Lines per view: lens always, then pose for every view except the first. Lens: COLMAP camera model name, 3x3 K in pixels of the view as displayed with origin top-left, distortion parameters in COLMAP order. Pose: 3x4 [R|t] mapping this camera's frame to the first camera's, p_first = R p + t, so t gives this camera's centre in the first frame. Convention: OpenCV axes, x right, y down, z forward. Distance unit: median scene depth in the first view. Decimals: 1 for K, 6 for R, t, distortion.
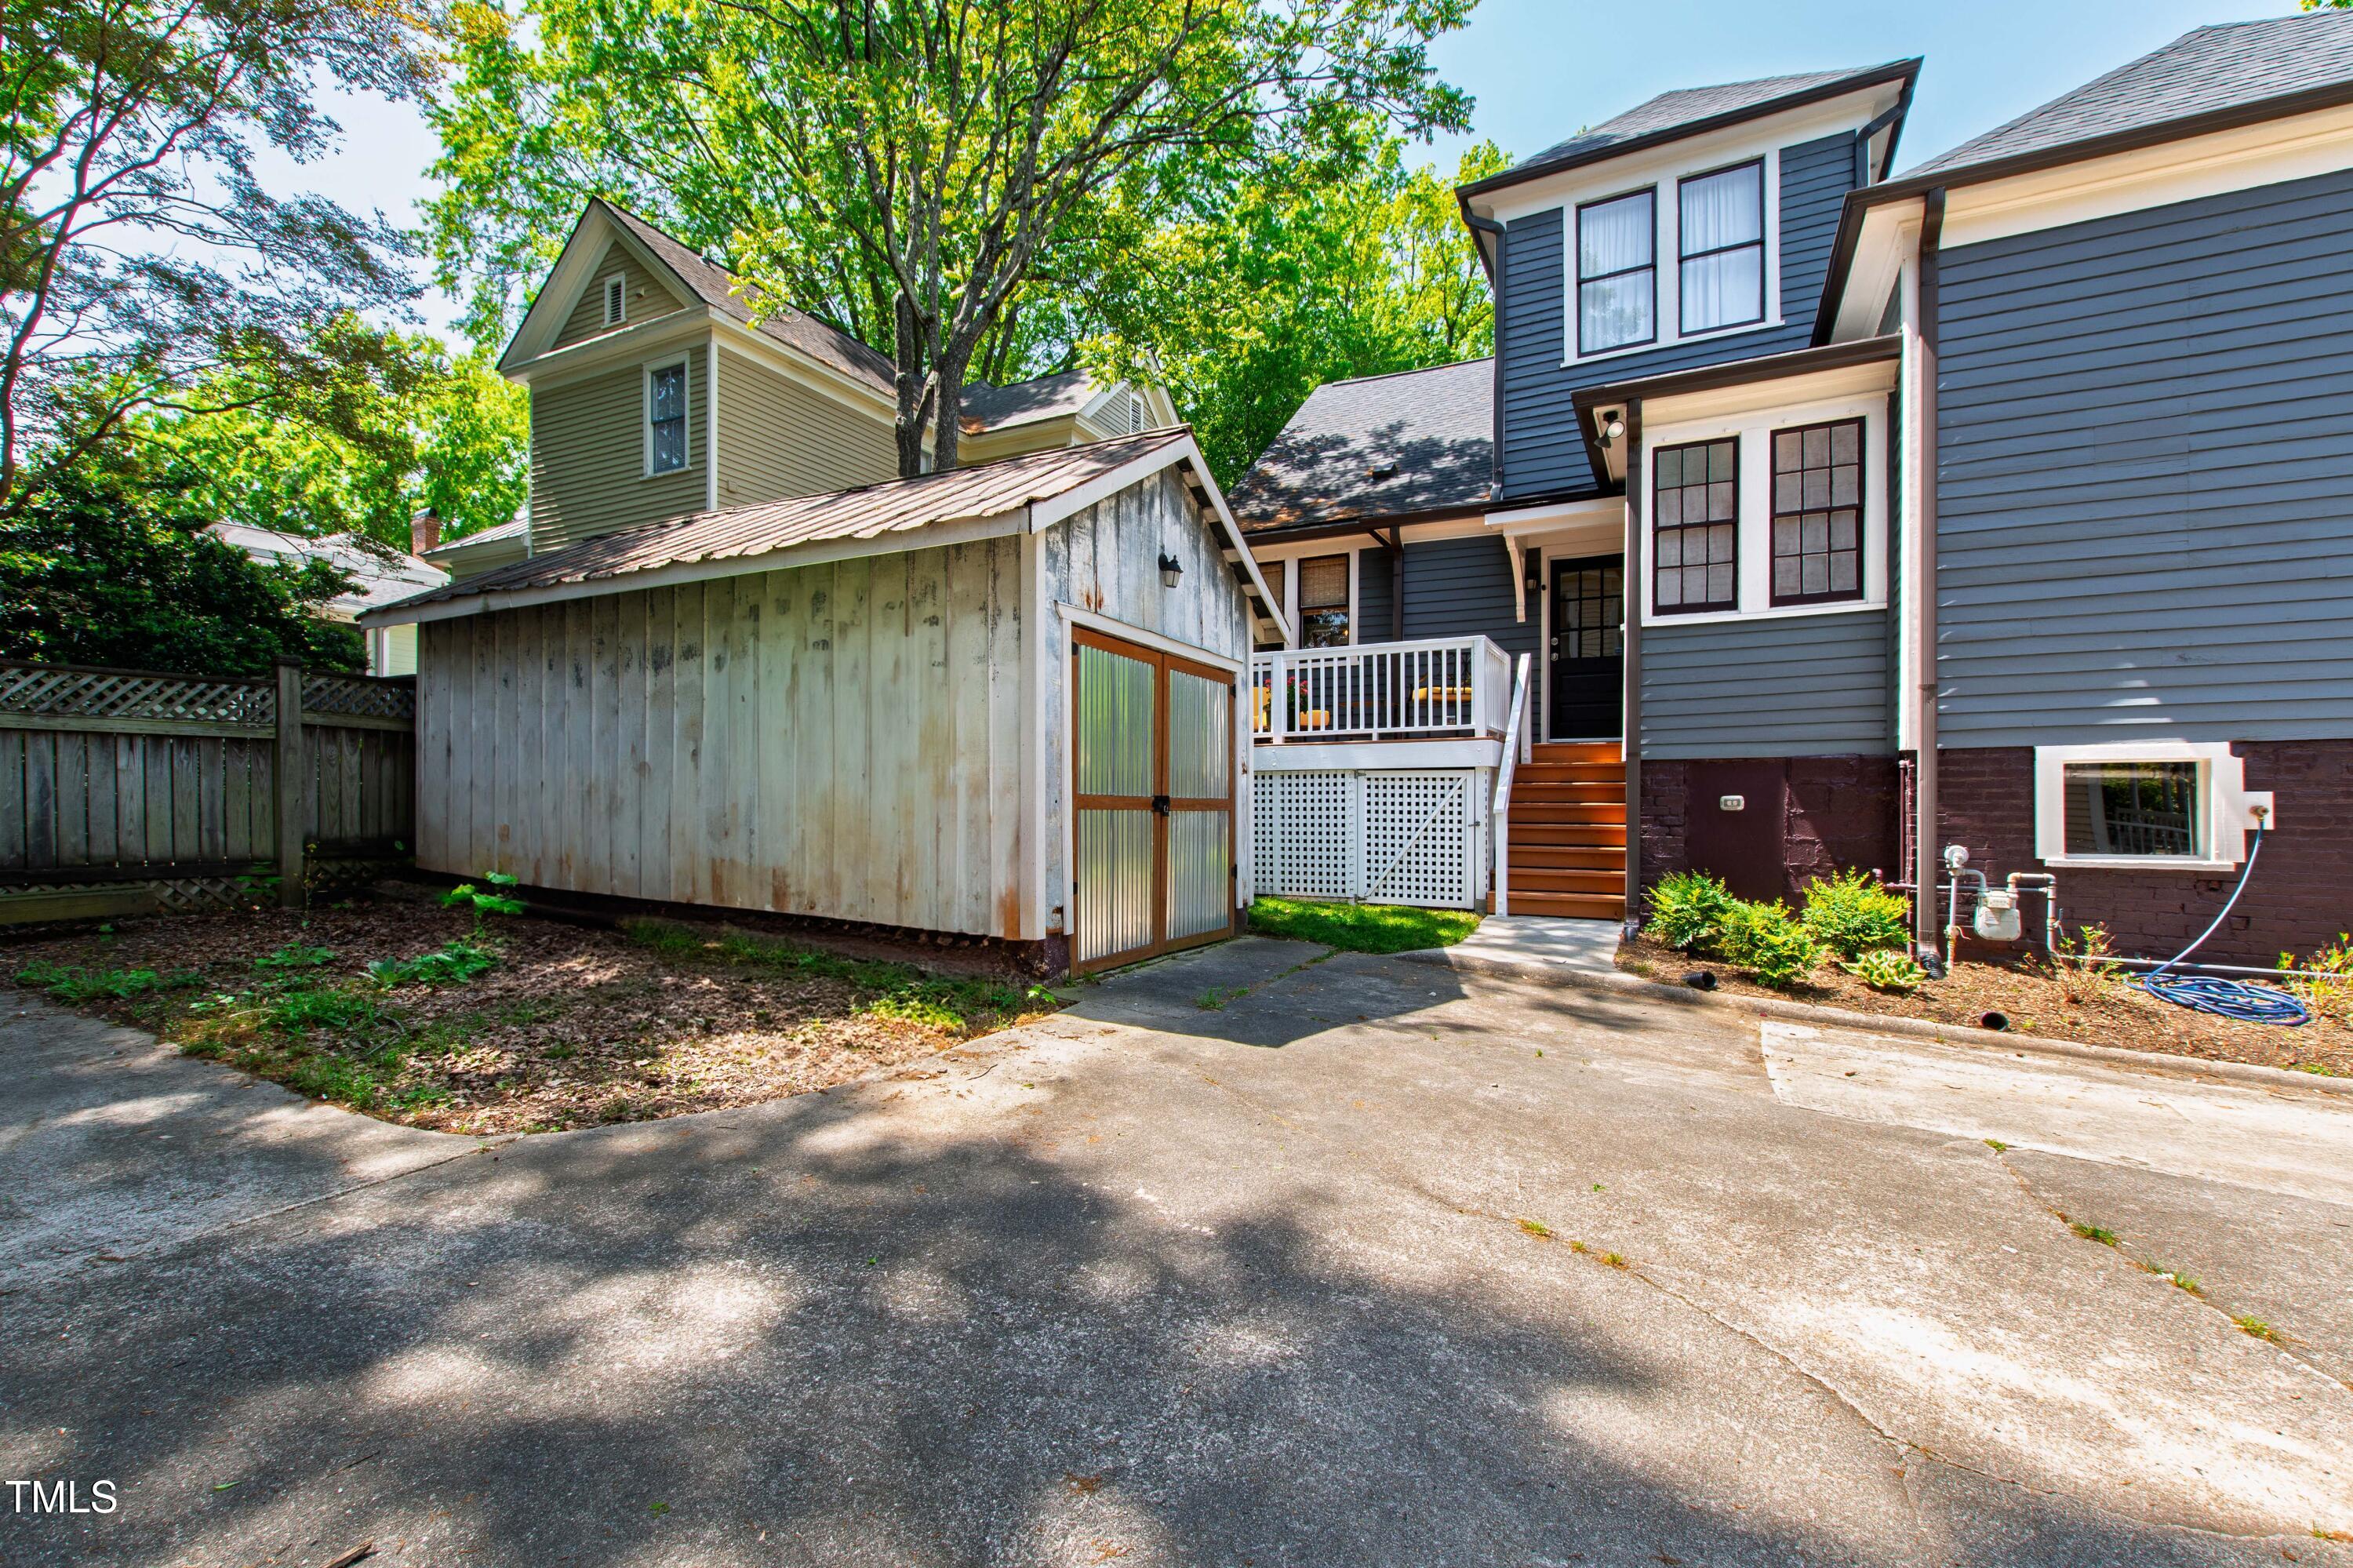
lens RADIAL K [[1025.7, 0, 1175.4], [0, 1025.7, 812.3], [0, 0, 1]] dist [0.001944, -0.000260]
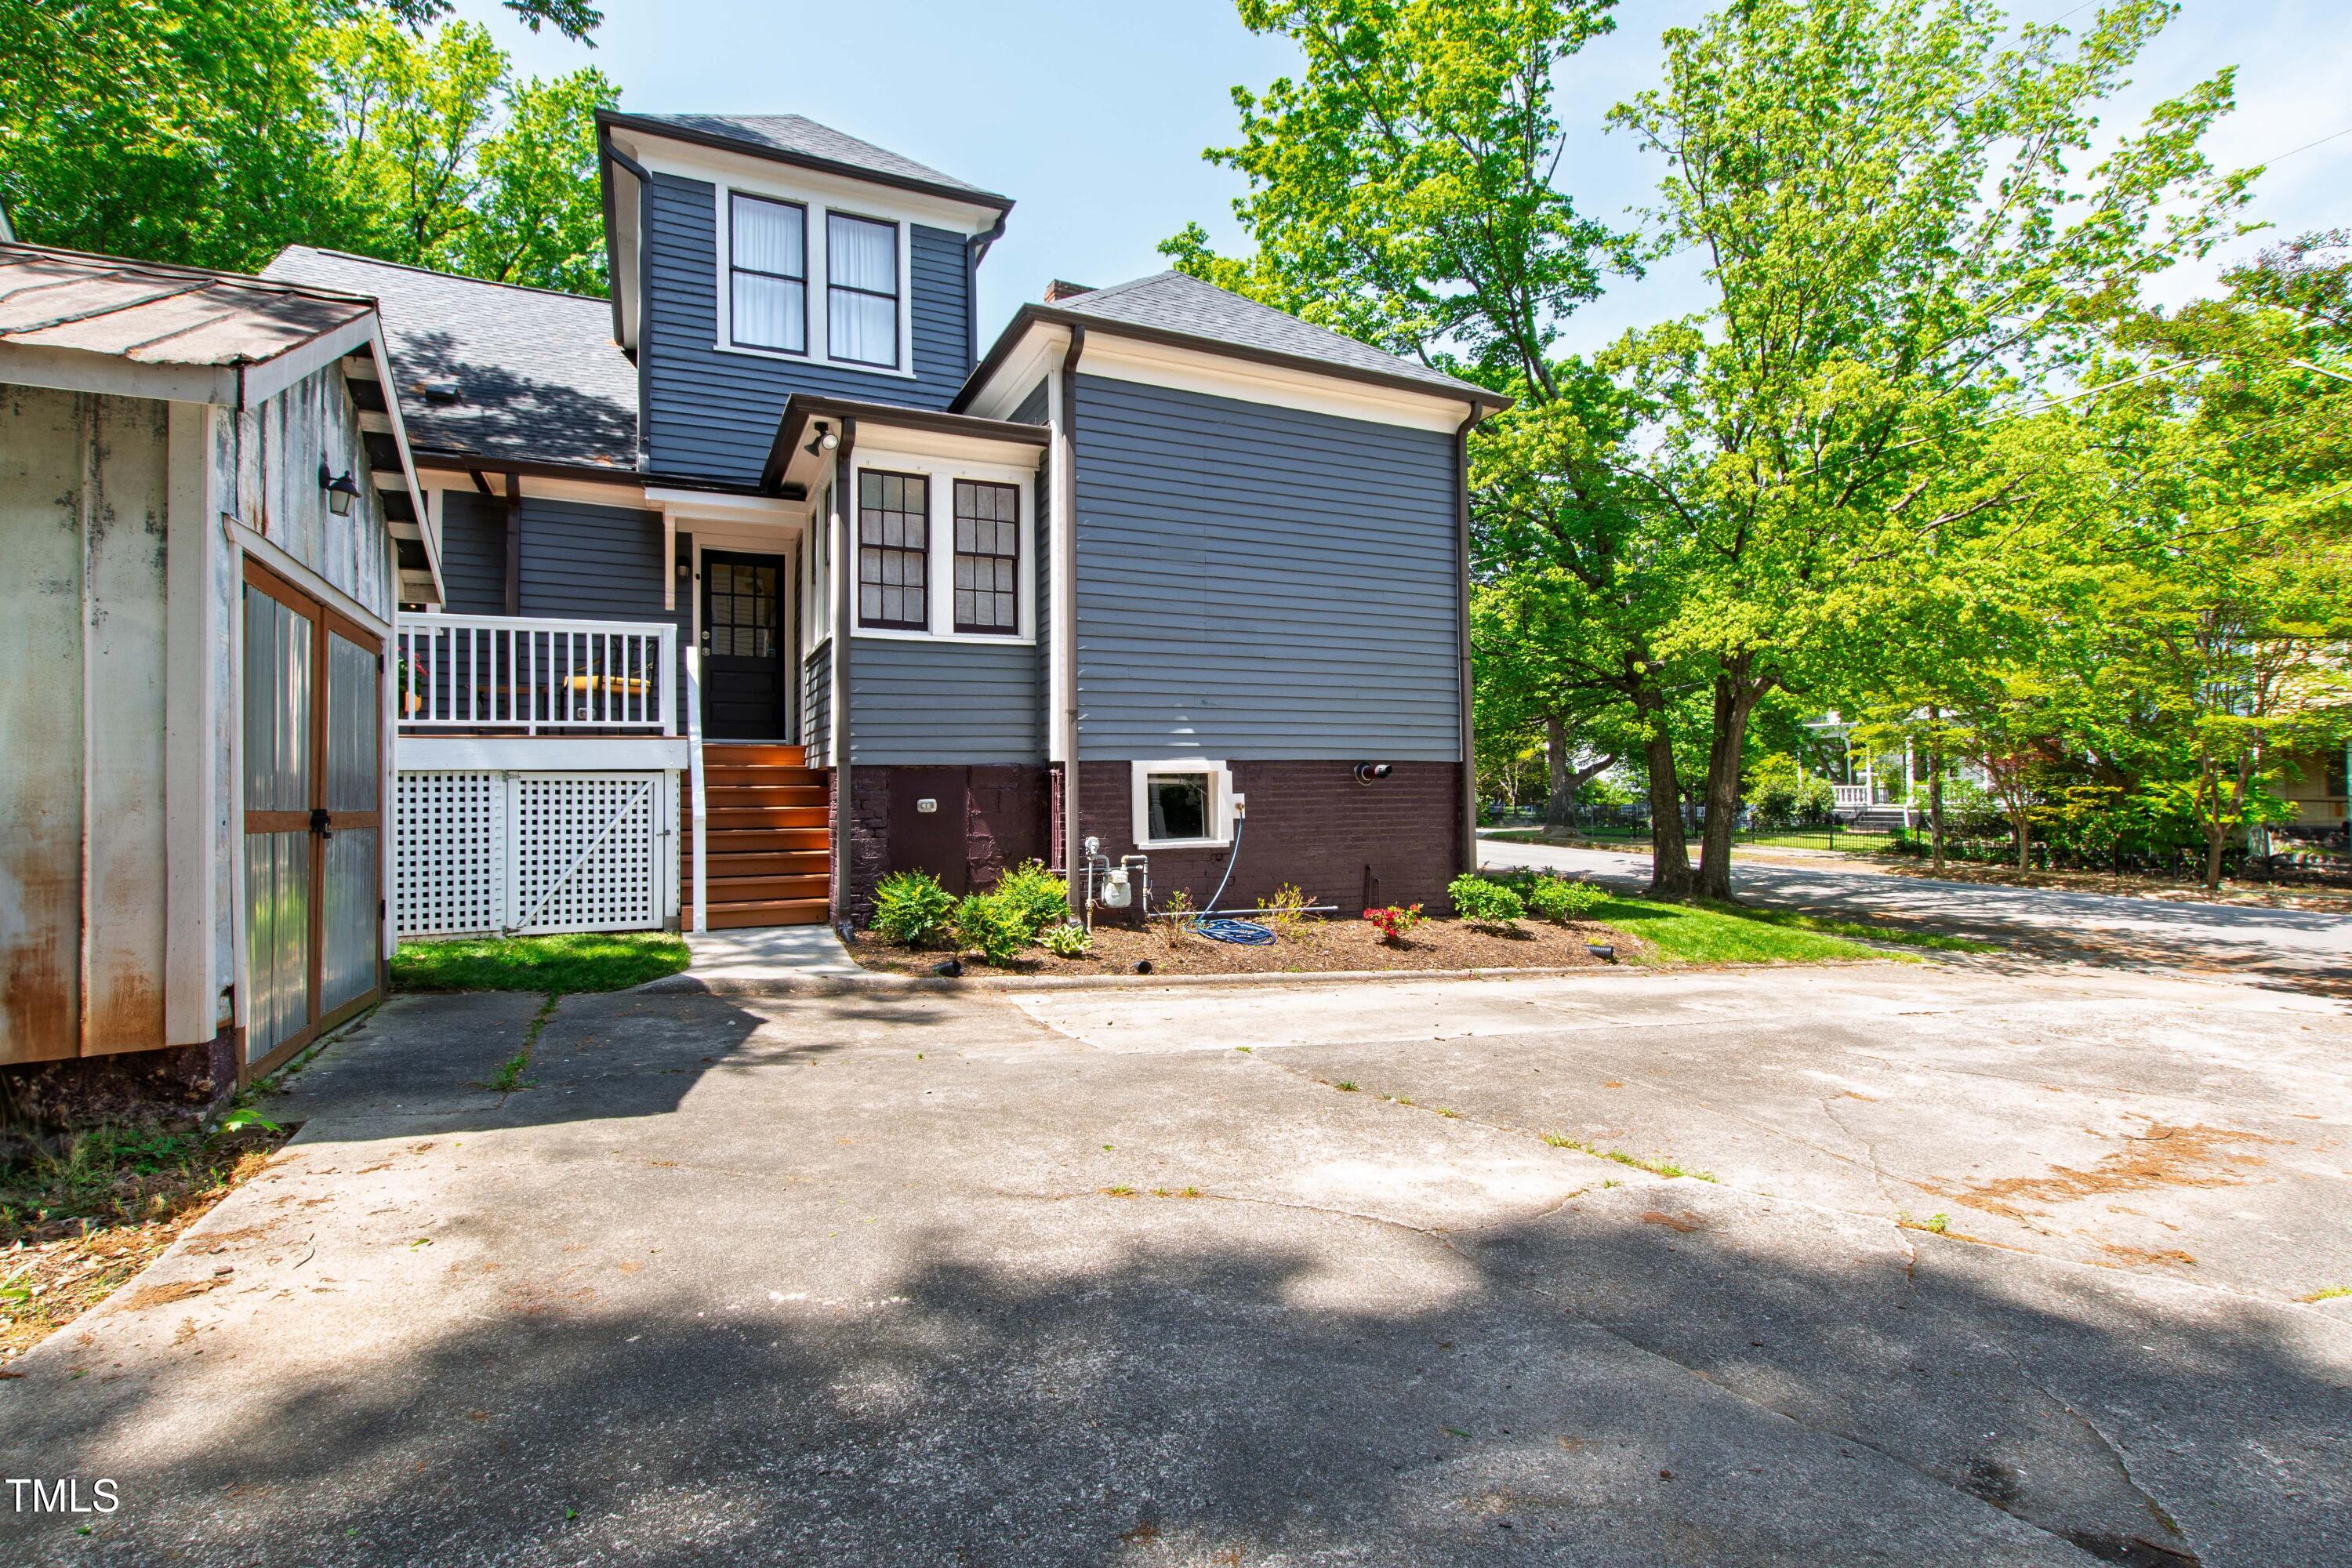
lens RADIAL K [[1081.4, 0, 1176.0], [0, 1081.4, 784.0], [0, 0, 1]] dist [-0.003129, -0.000314]
pose [[0.605781, -0.000006, 0.795631, -0.248427], [0.019692, 0.999694, -0.014985, -0.011004], [-0.795388, 0.024745, 0.605596, 0.095281]]
